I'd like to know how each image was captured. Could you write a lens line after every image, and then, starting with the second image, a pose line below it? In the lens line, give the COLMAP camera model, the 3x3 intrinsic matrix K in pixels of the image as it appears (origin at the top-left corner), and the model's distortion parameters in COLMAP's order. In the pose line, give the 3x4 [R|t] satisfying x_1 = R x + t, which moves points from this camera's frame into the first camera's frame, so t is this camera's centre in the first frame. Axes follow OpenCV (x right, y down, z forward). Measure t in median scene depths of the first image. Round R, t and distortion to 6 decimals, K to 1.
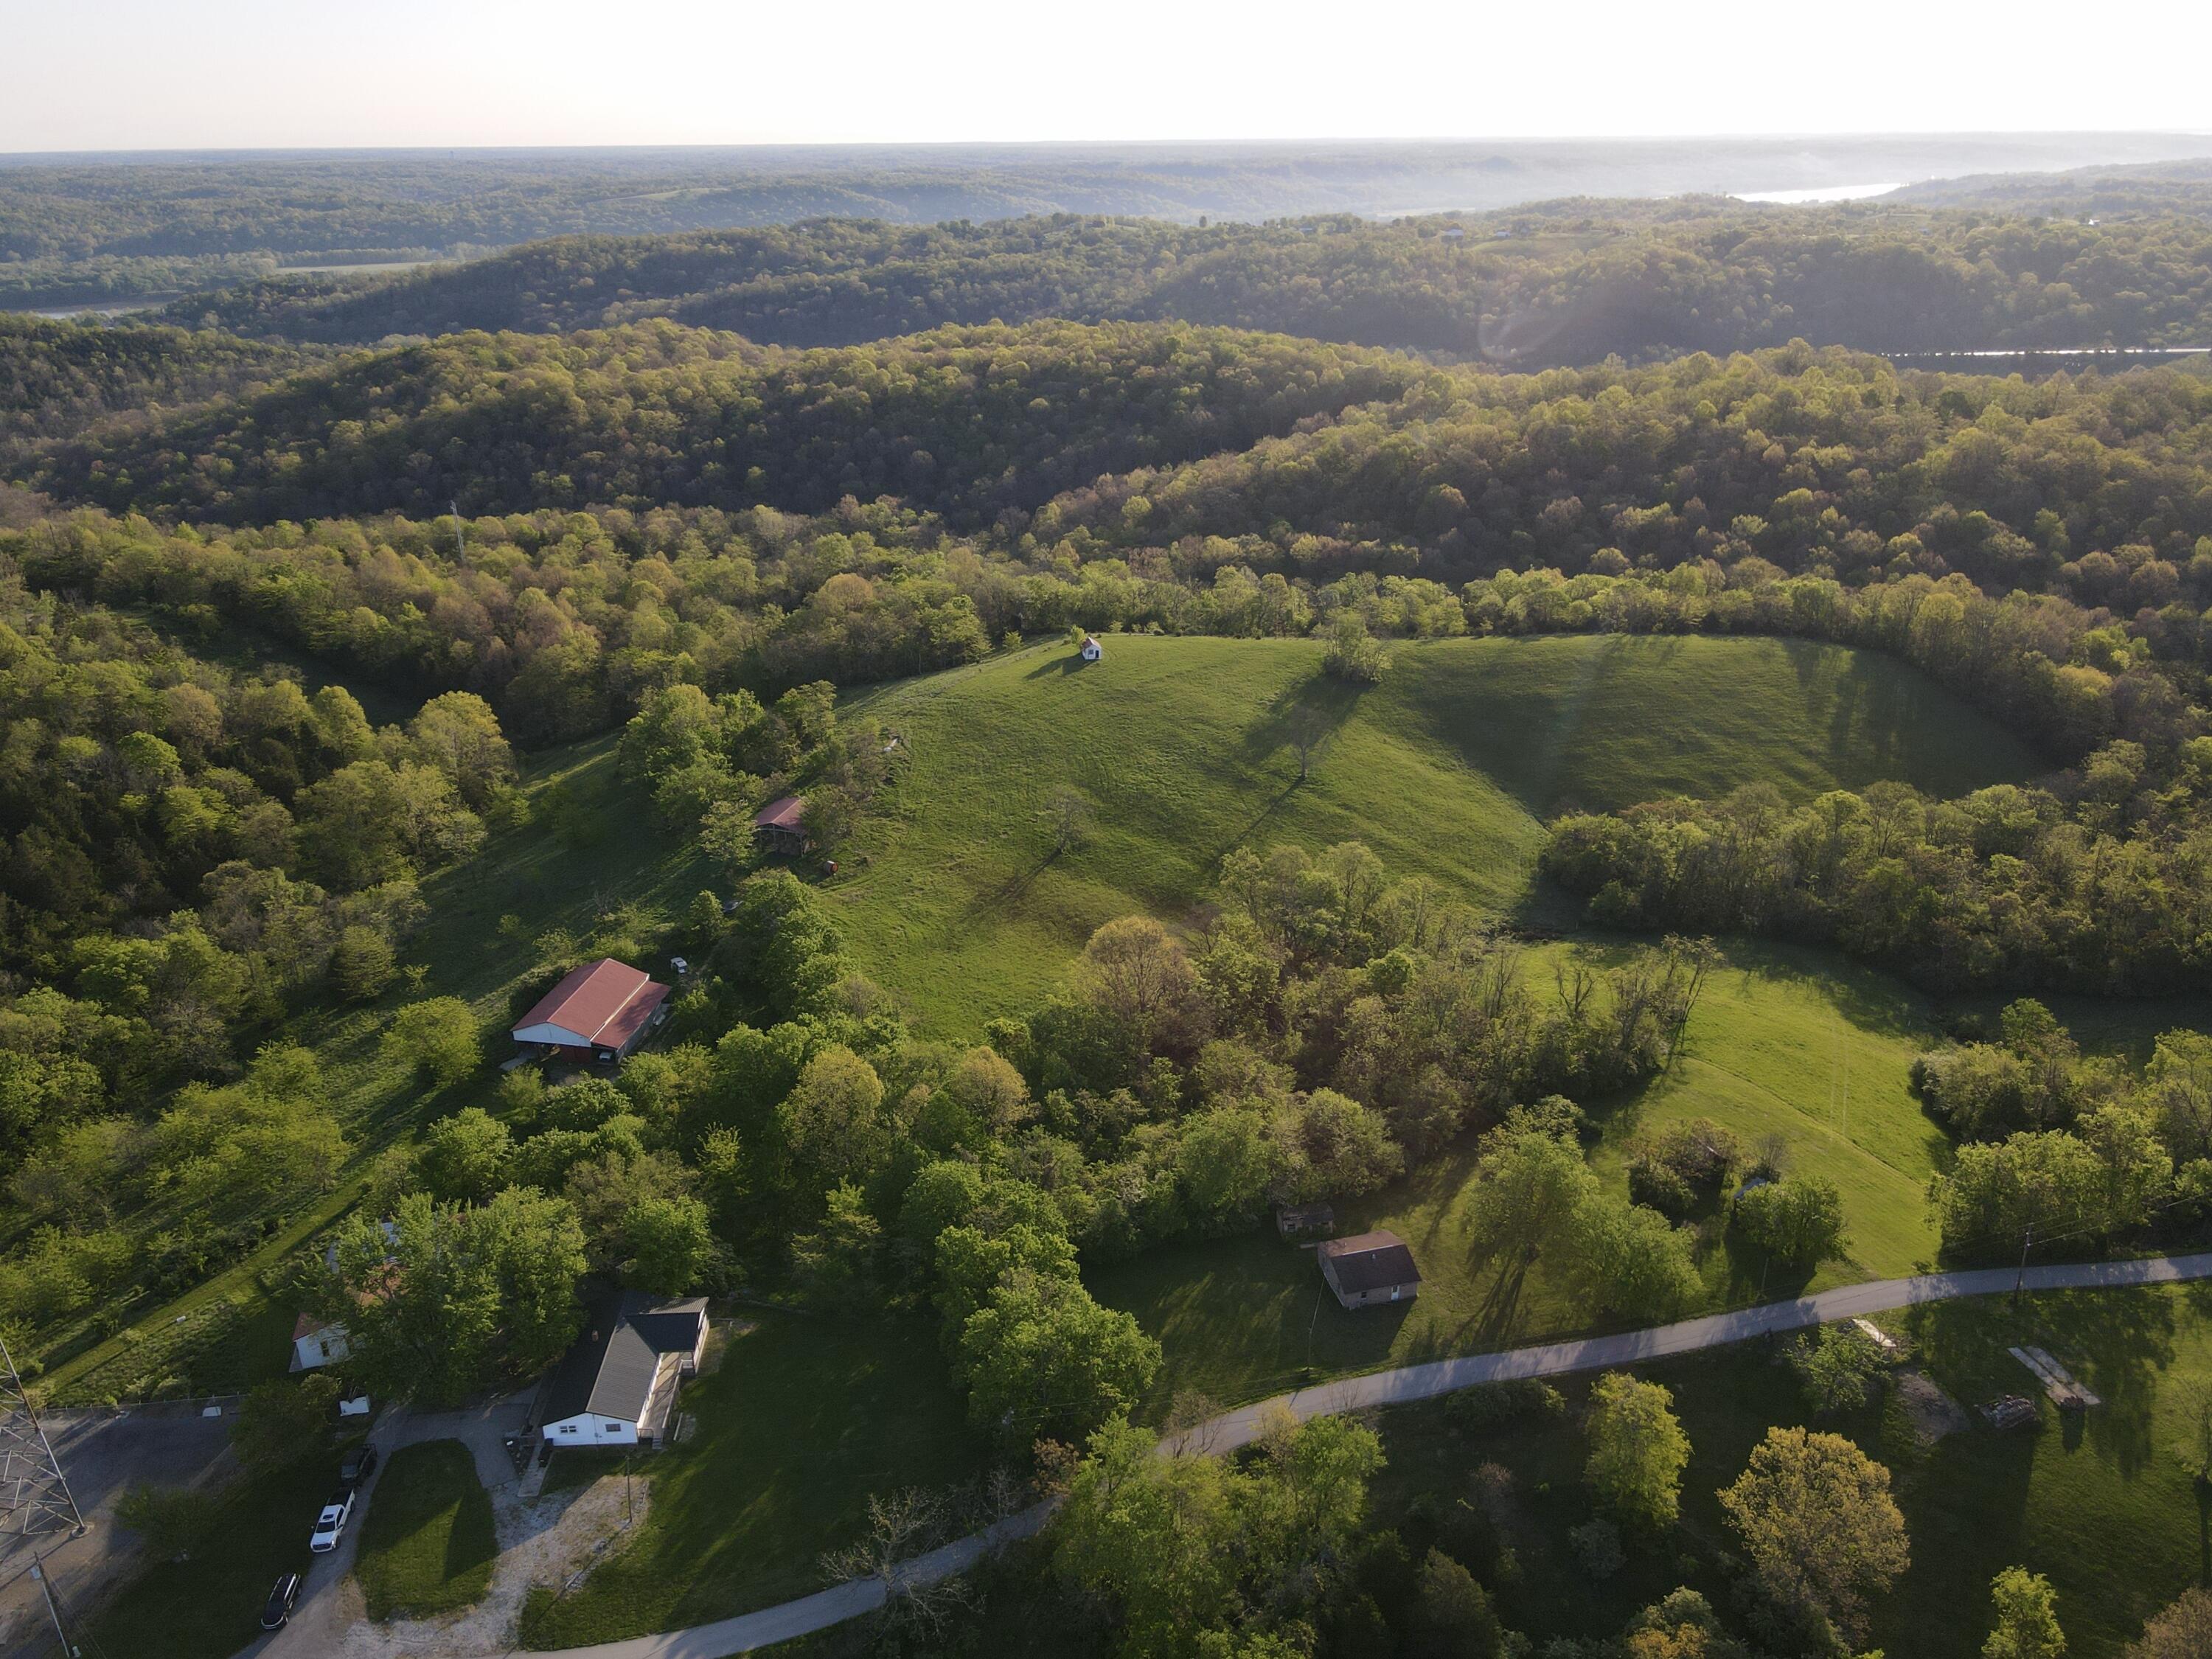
lens RADIAL K [[1609.6, 0, 1106.0], [0, 1609.6, 829.5], [0, 0, 1]] dist [0.002754, 0.018108]
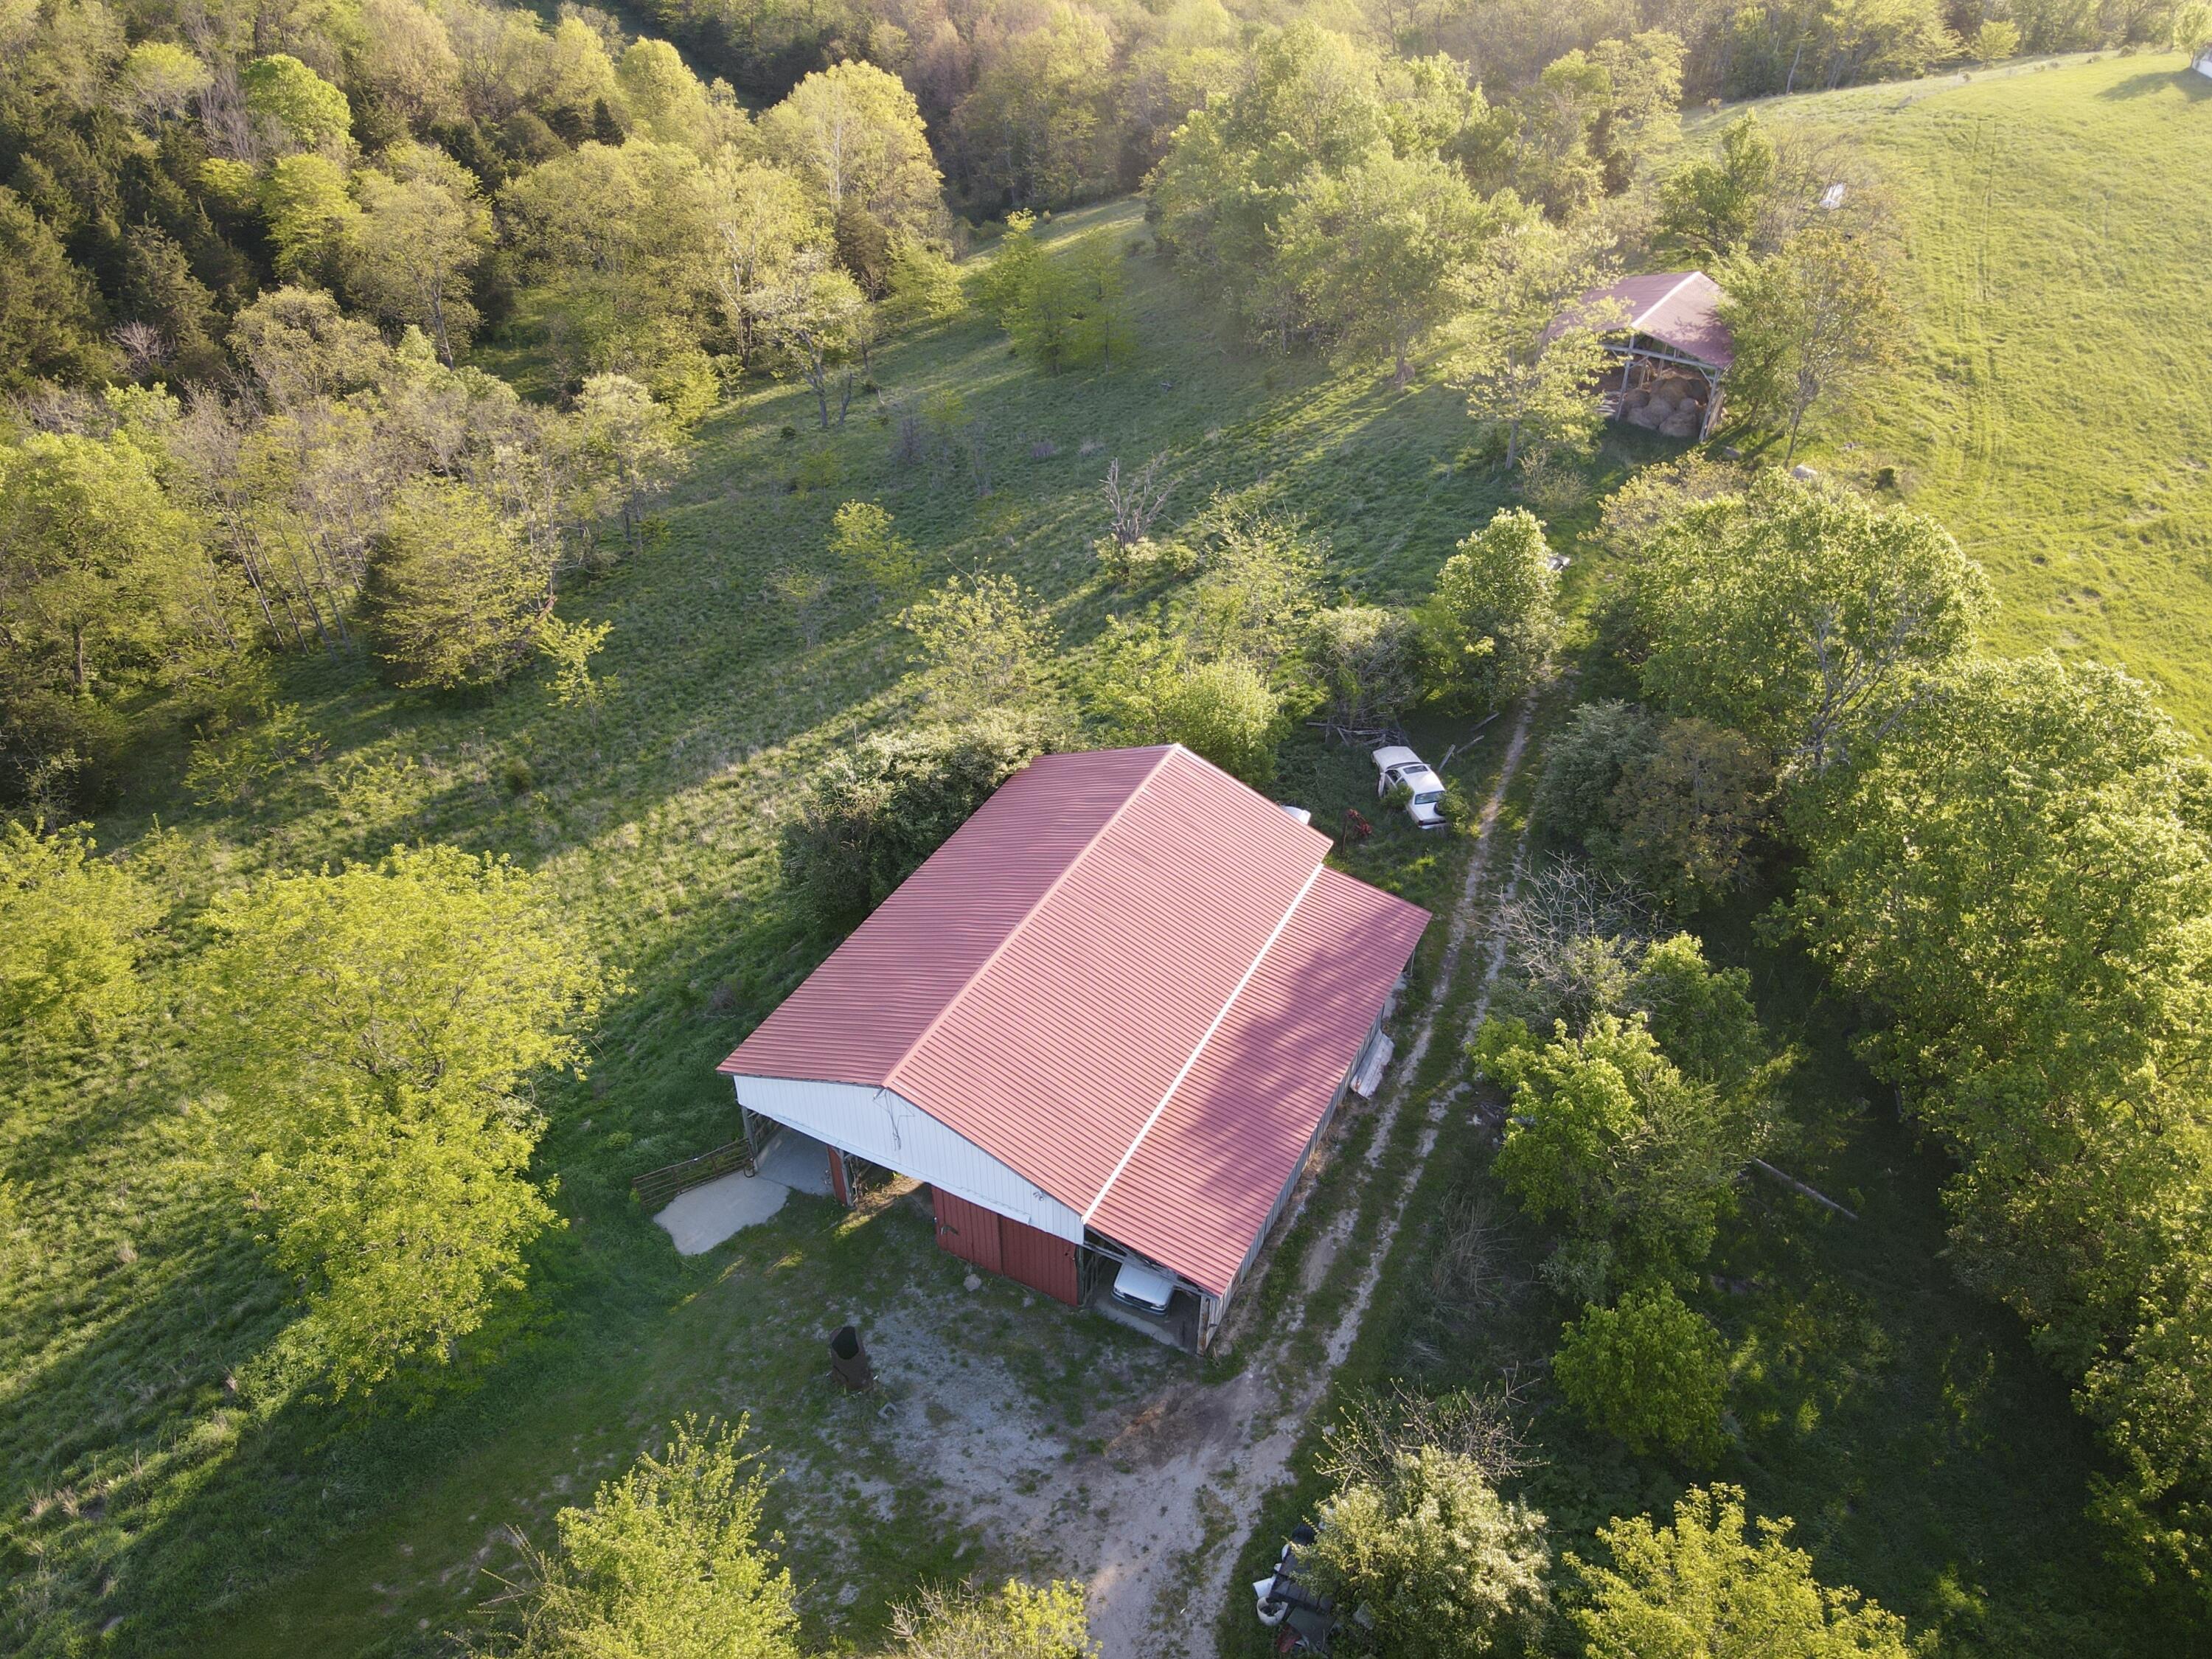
lens RADIAL K [[1625.2, 0, 1106.0], [0, 1625.2, 829.5], [0, 0, 1]] dist [-0.004652, 0.043328]
pose [[0.957286, 0.179064, -0.227023, -0.214653], [-0.125385, 0.964577, 0.232098, 0.031136], [0.260541, -0.193719, 0.945828, 0.629520]]
